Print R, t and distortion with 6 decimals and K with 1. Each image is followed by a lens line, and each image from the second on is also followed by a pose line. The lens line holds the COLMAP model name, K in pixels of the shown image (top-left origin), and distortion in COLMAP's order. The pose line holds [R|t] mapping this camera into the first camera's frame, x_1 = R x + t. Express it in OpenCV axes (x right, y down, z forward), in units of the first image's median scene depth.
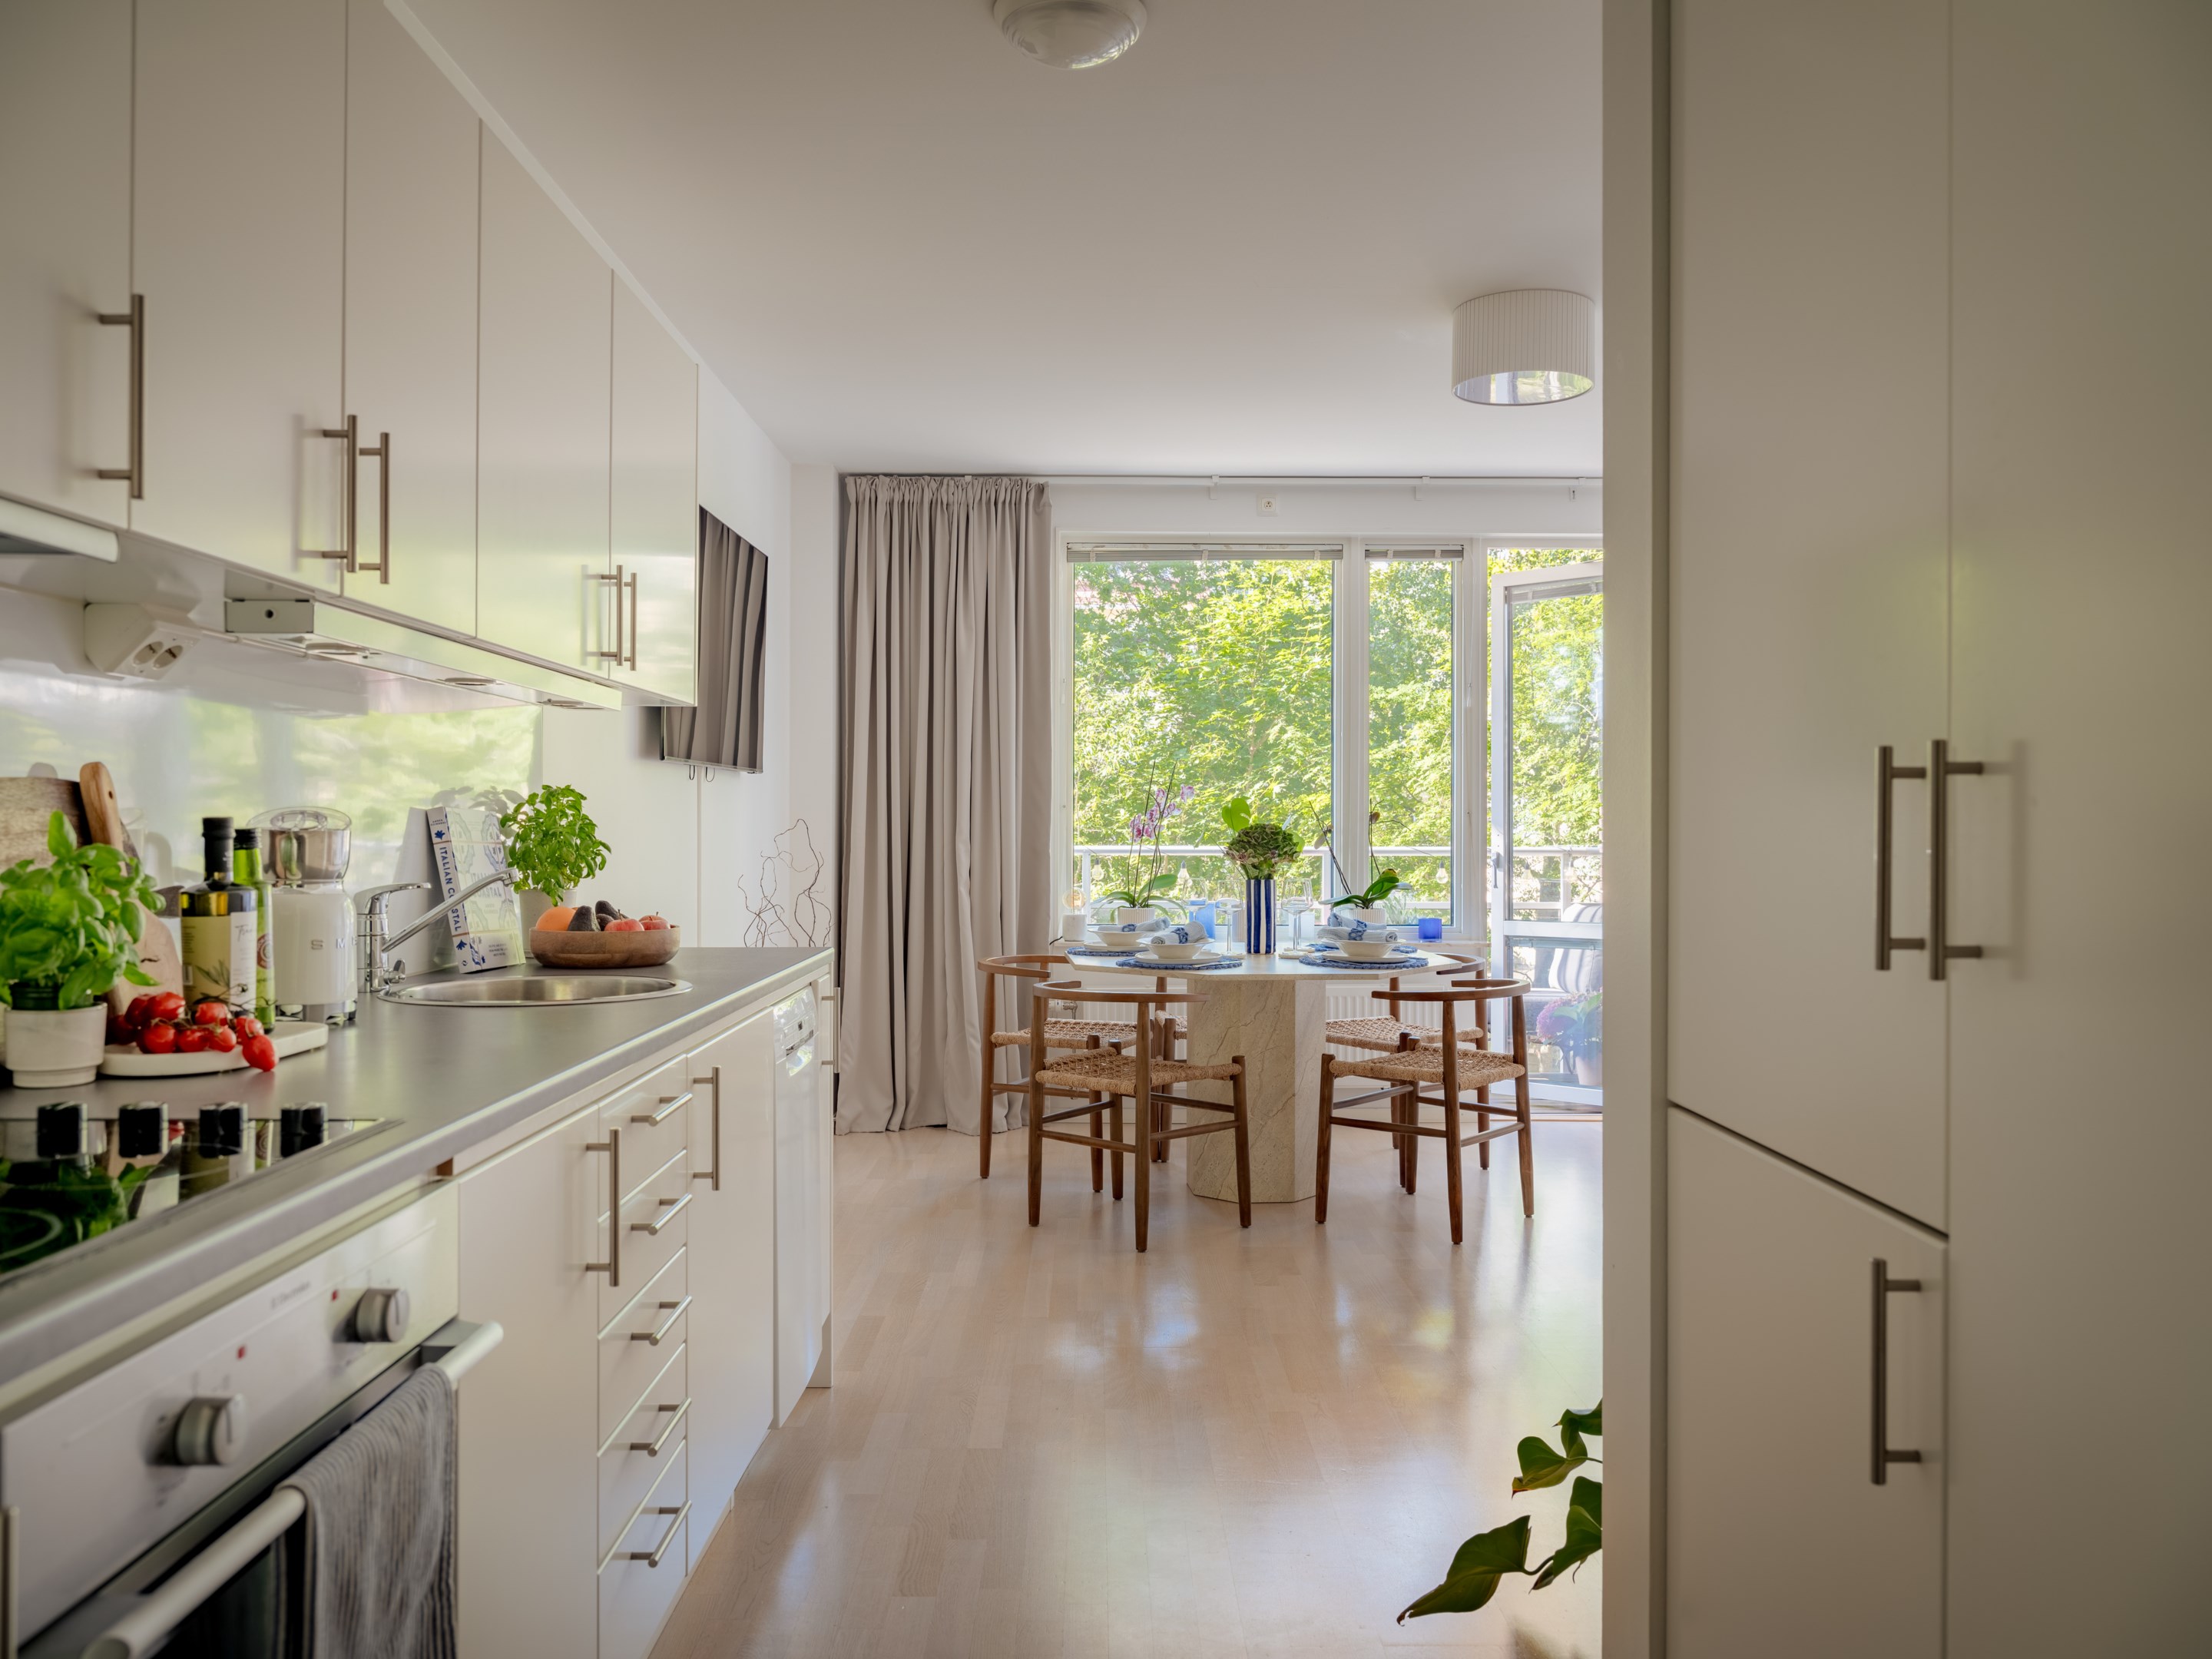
lens RADIAL K [[1752.0, 0, 1106.0], [0, 1752.0, 829.5], [0, 0, 1]] dist [-0.005437, -0.005827]
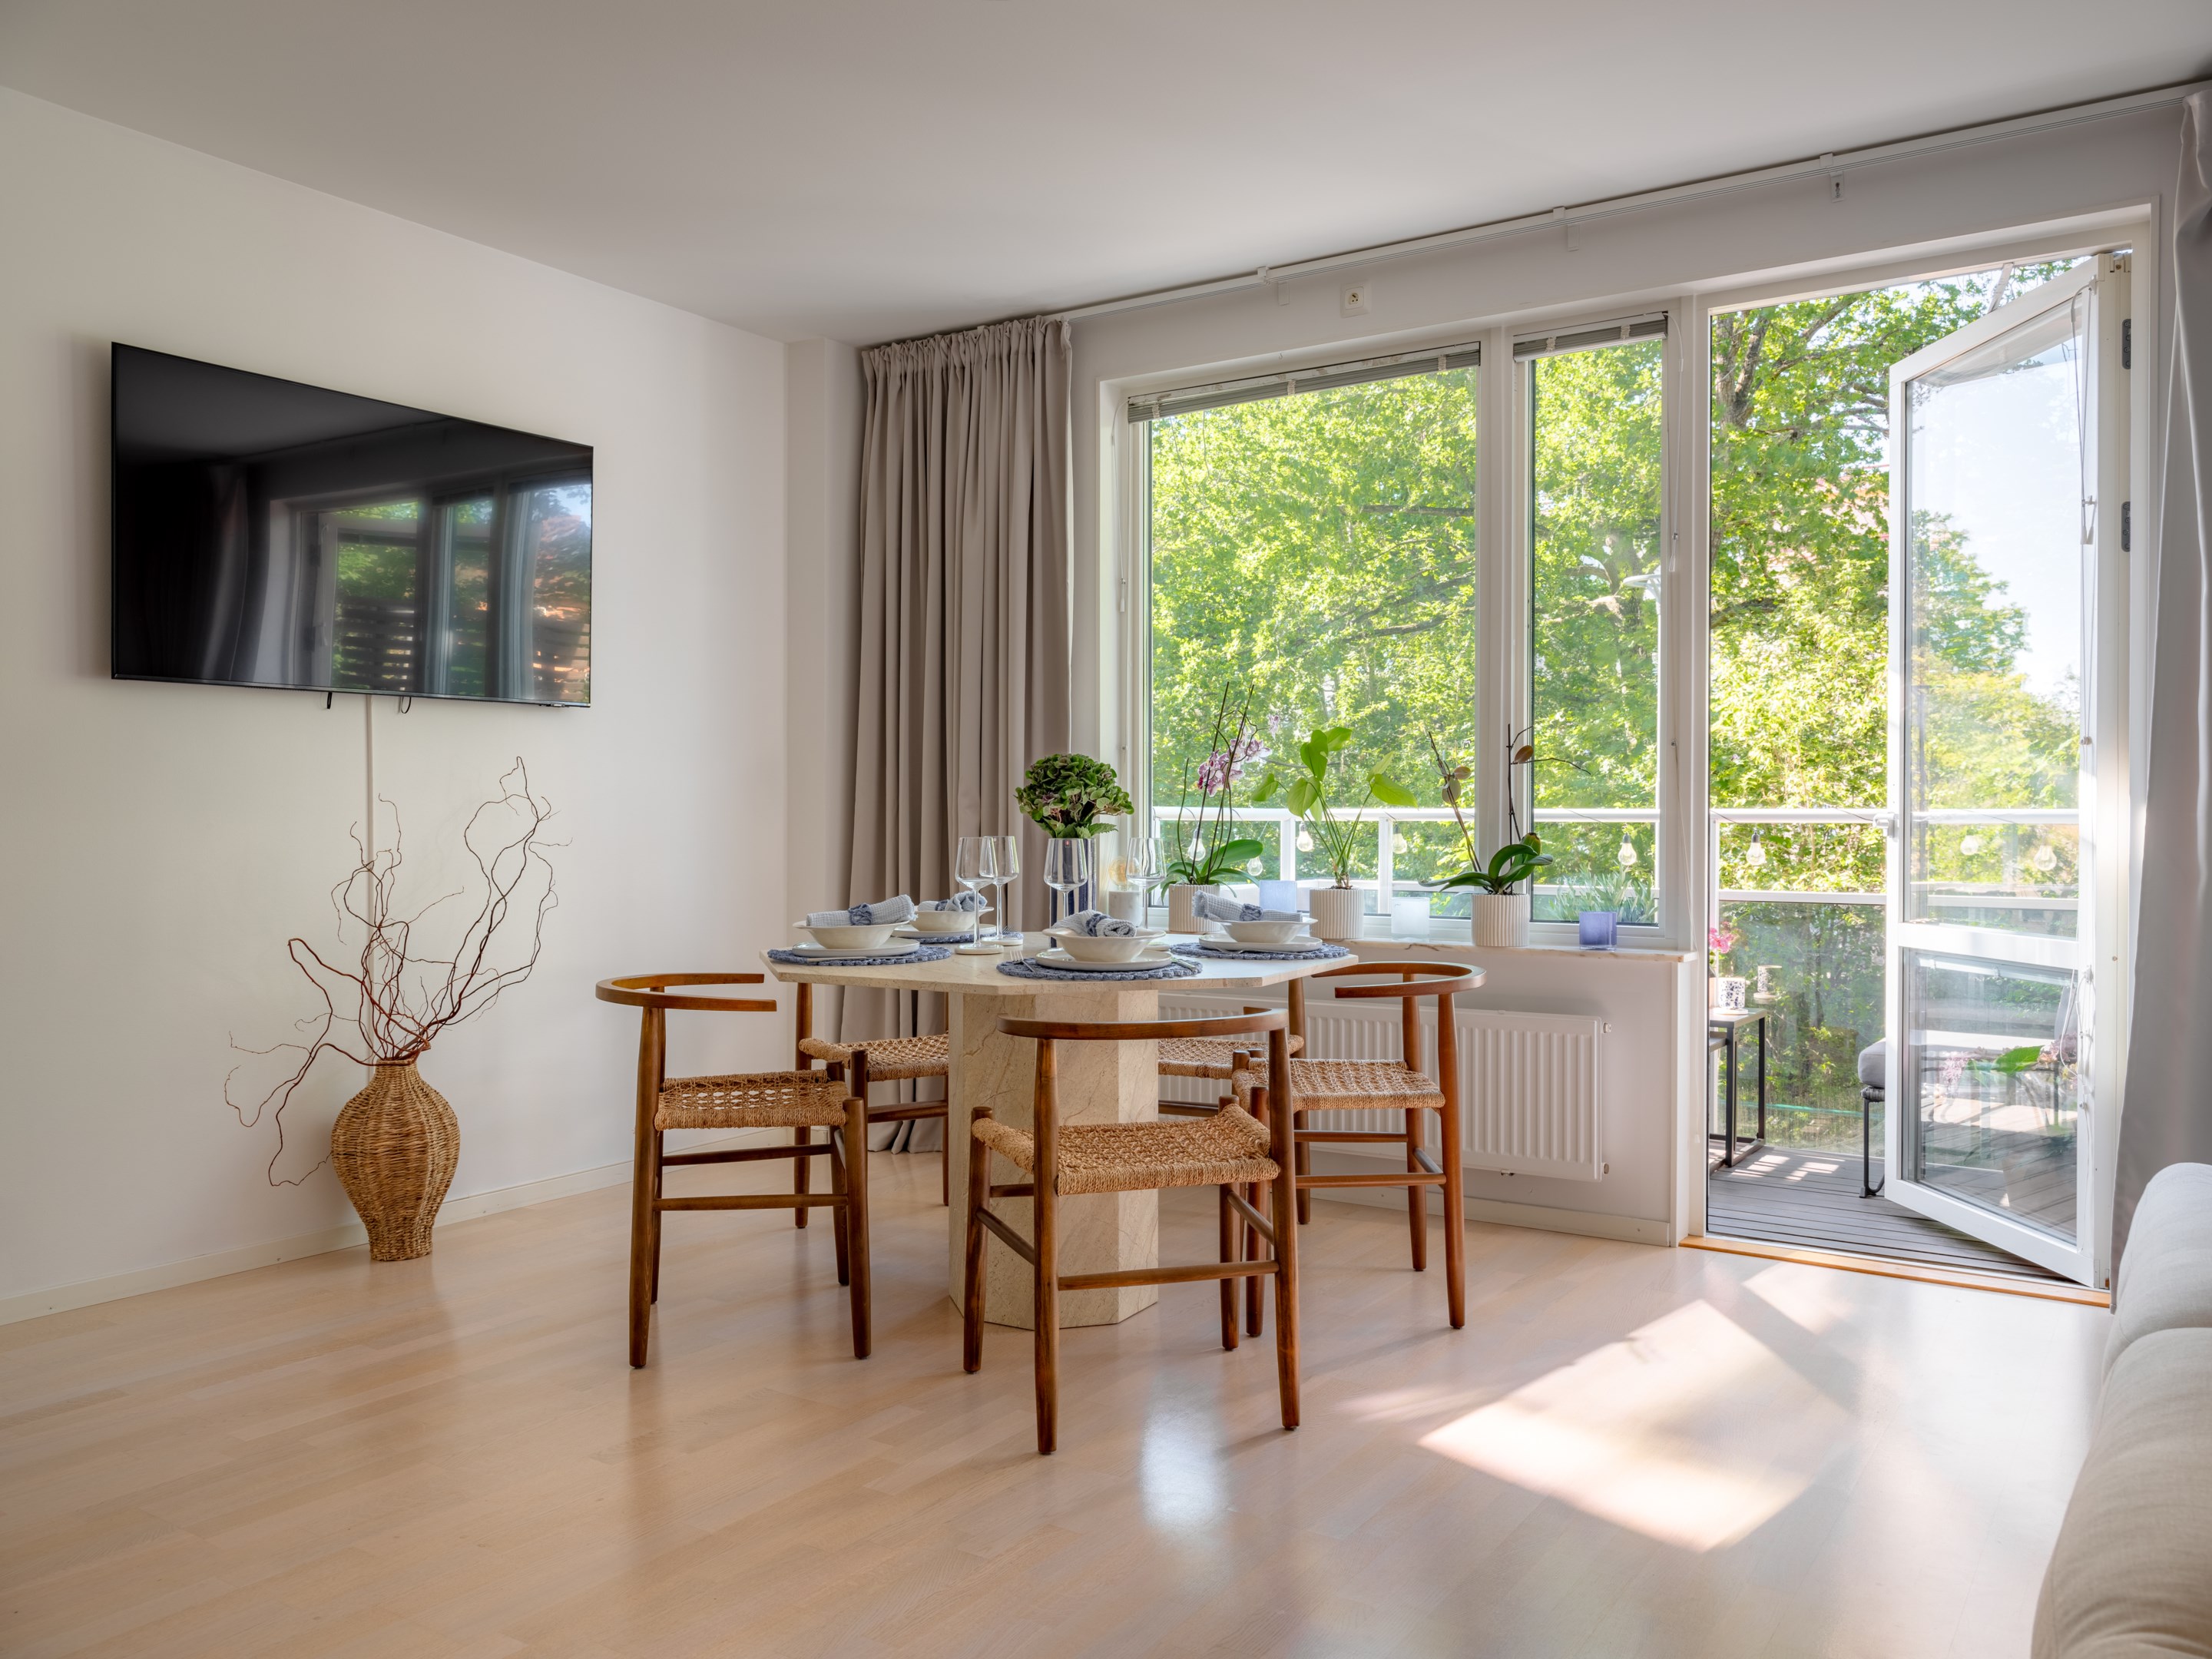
lens RADIAL K [[1752.0, 0, 1106.0], [0, 1752.0, 829.5], [0, 0, 1]] dist [-0.005437, -0.005827]
pose [[0.819633, -0.000179, -0.572889, 0.412638], [0.003103, 0.999987, 0.004127, 0.018846], [0.572881, -0.005161, 0.819623, 0.392215]]
